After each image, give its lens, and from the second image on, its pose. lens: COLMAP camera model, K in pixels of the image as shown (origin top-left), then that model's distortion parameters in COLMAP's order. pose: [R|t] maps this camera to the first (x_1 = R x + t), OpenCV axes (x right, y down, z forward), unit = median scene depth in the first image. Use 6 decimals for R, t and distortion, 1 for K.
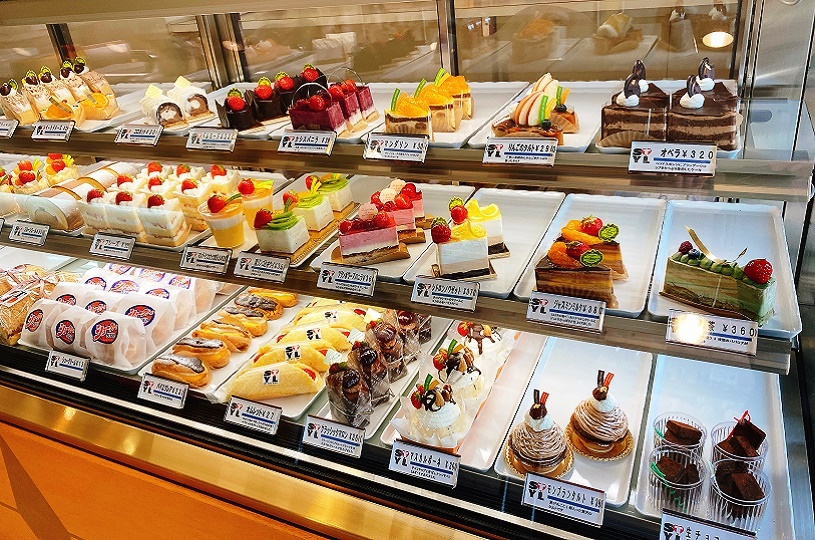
lens RADIAL K [[623.5, 0, 409.9], [0, 623.5, 224.2], [0, 0, 1]] dist [0.051437, -0.070795]
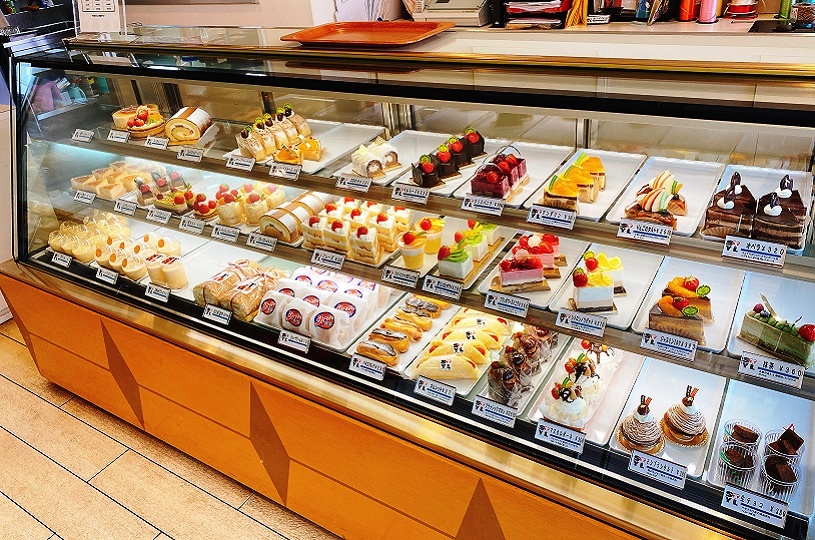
lens RADIAL K [[623.5, 0, 409.9], [0, 623.5, 224.2], [0, 0, 1]] dist [0.051437, -0.070795]
pose [[0.992167, 0.065794, -0.106189, -0.185758], [-0.060089, 0.996618, 0.056058, -0.163428], [0.109518, -0.049238, 0.992765, -0.442139]]
